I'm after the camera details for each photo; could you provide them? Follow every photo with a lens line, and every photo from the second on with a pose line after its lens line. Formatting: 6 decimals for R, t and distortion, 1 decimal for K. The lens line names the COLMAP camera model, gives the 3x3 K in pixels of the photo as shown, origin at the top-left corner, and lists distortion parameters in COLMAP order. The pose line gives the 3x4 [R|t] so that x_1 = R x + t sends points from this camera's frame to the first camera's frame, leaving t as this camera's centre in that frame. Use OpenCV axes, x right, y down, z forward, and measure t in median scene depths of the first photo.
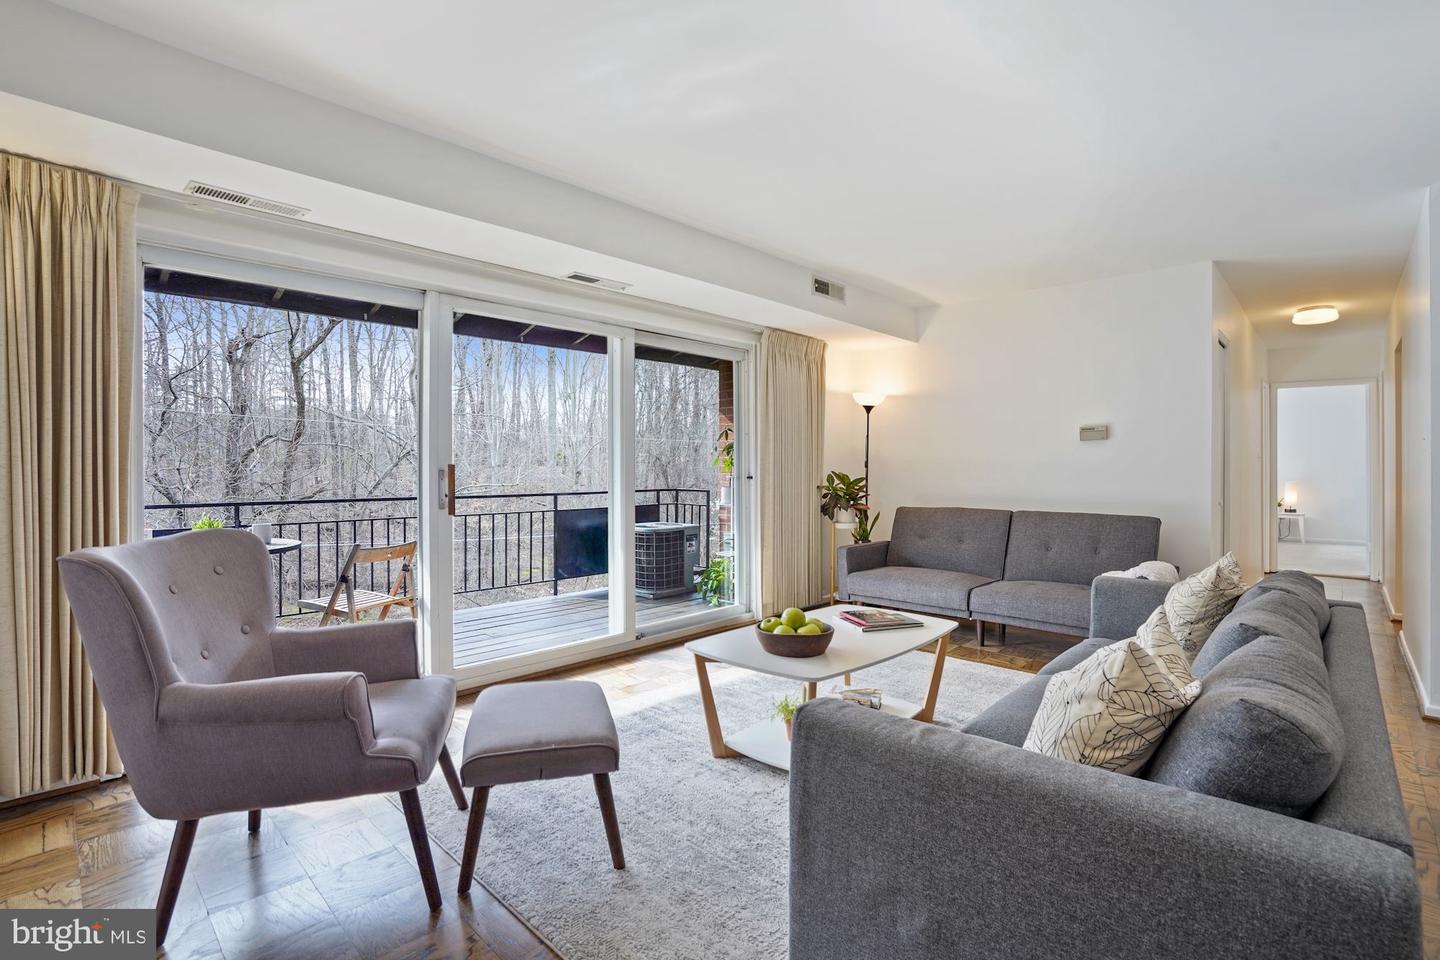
lens RADIAL K [[676.4, 0, 709.5], [0, 676.4, 465.6], [0, 0, 1]] dist [-0.060675, 0.025260]
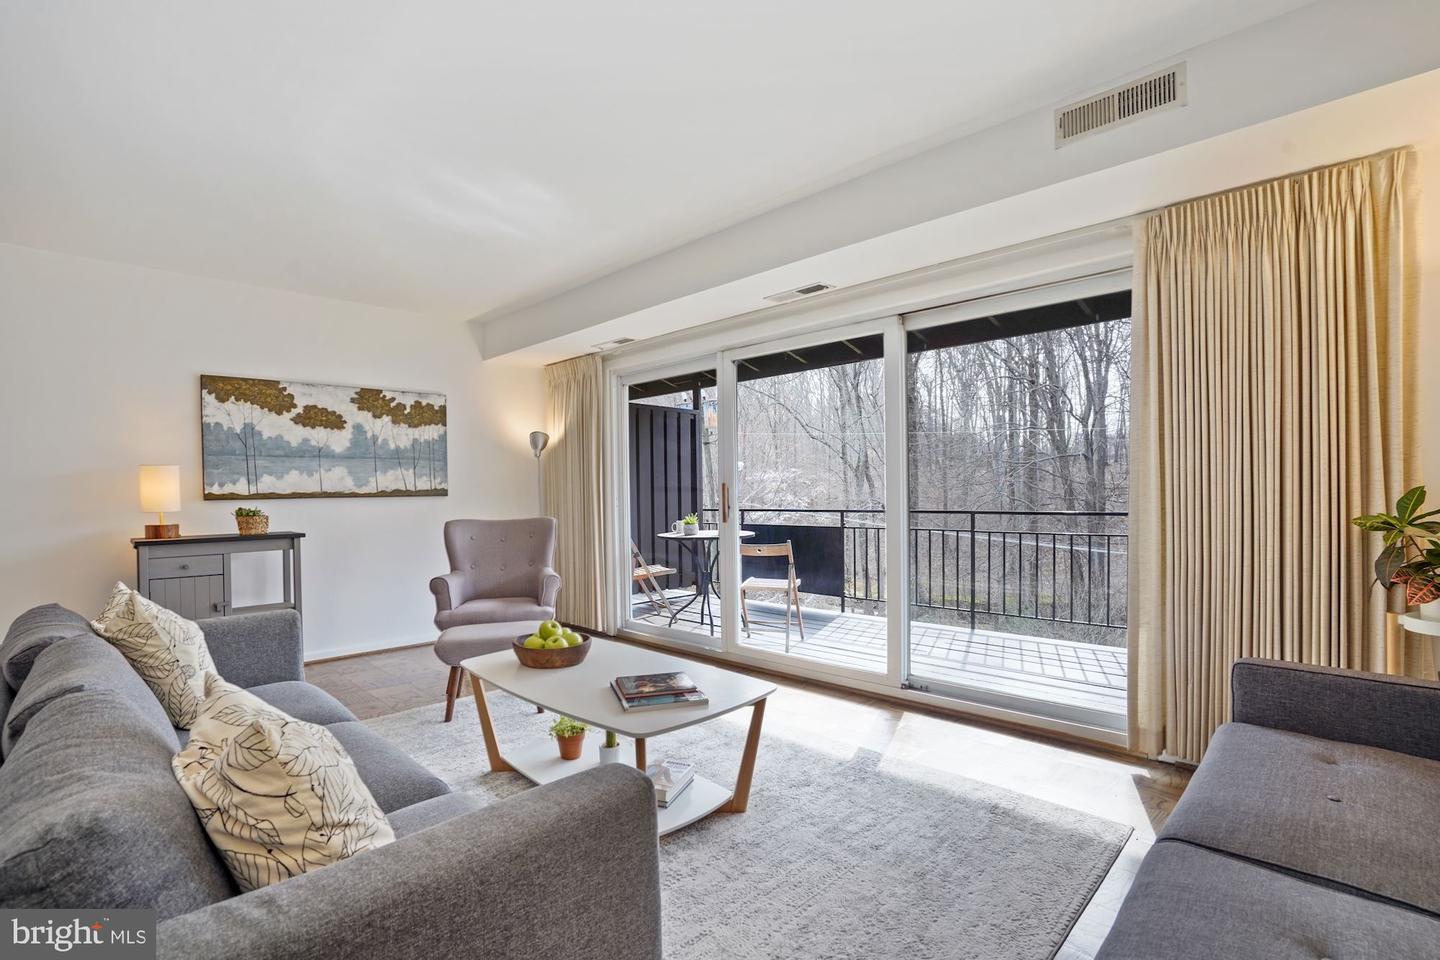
lens RADIAL K [[673.4, 0, 718.1], [0, 673.4, 491.6], [0, 0, 1]] dist [-0.060117, 0.023438]
pose [[-0.012671, 0.003830, -0.999912, 0.579970], [0.021107, 0.999771, 0.003562, 0.006388], [0.999697, -0.021060, -0.012749, 0.638224]]
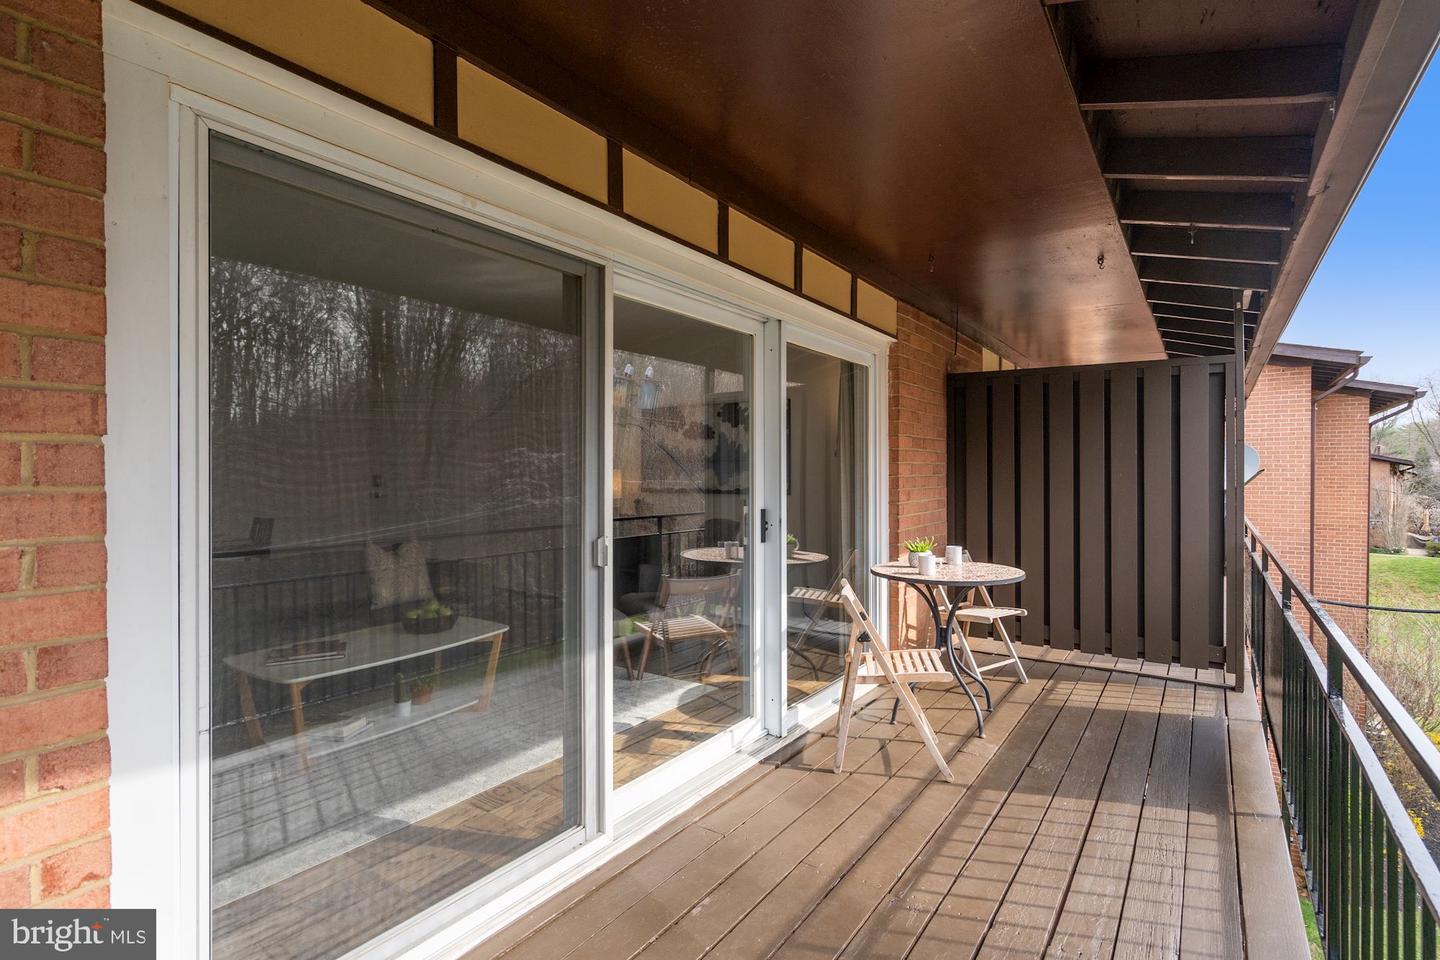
lens RADIAL K [[701.1, 0, 720.0], [0, 701.1, 480.0], [0, 0, 1]] dist [0.001274, 0.027430]
pose [[-0.987512, 0.005129, -0.157461, -0.125889], [0.004096, 0.999968, 0.006881, -0.023486], [0.157491, 0.006150, -0.987501, 1.284554]]
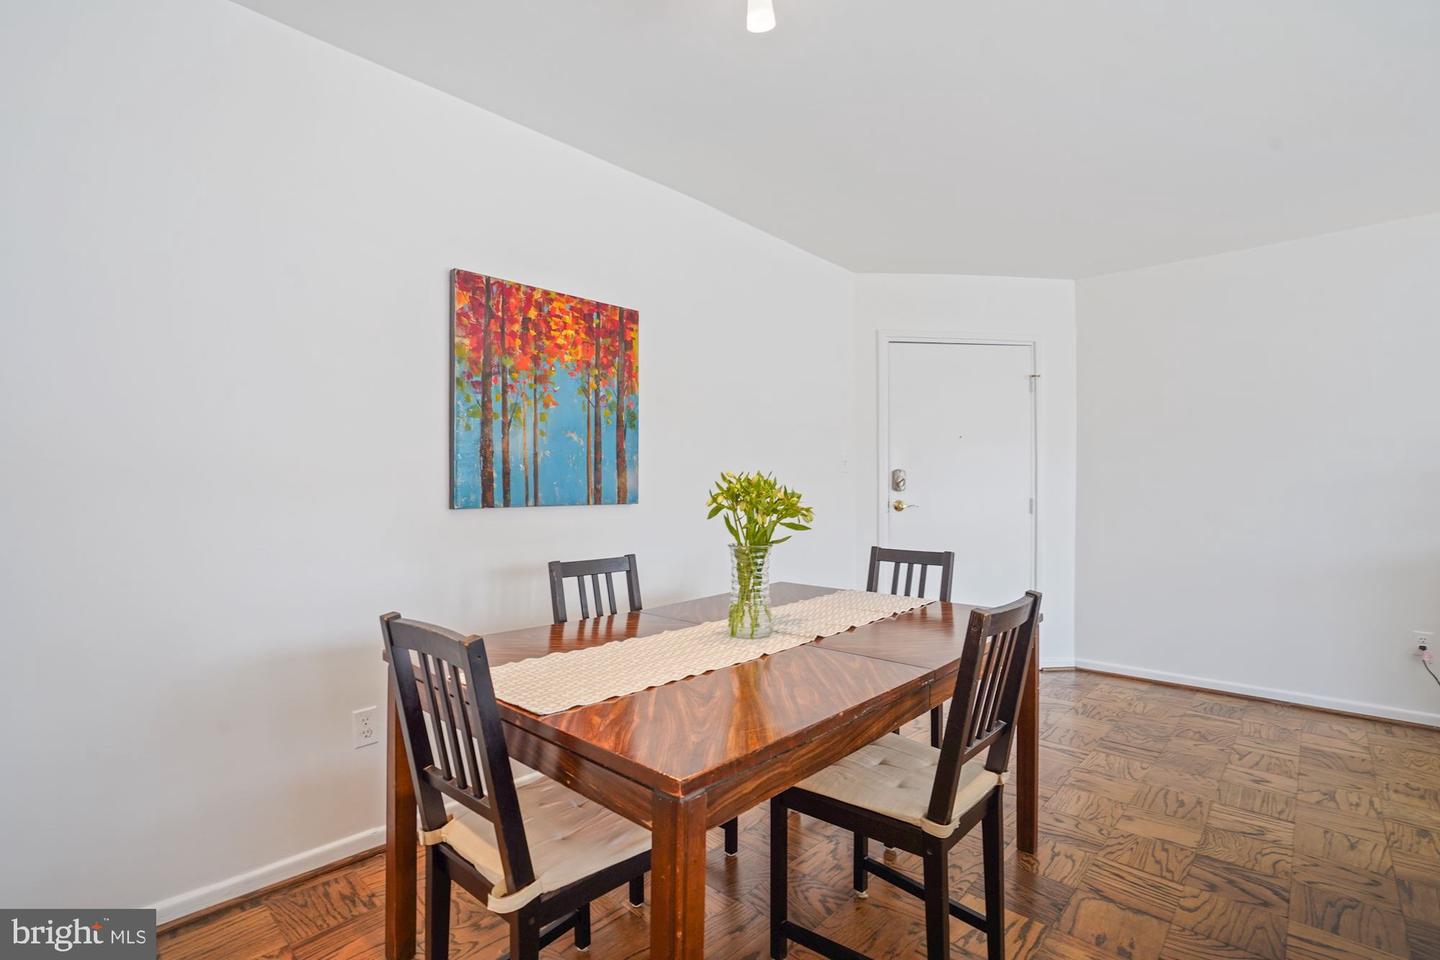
lens RADIAL K [[673.4, 0, 718.1], [0, 673.4, 491.6], [0, 0, 1]] dist [-0.060117, 0.023438]
pose [[-0.999664, -0.004042, -0.025616, 0.592605], [-0.003902, 0.999977, -0.005500, 0.005214], [0.025638, -0.005399, -0.999657, 0.498405]]
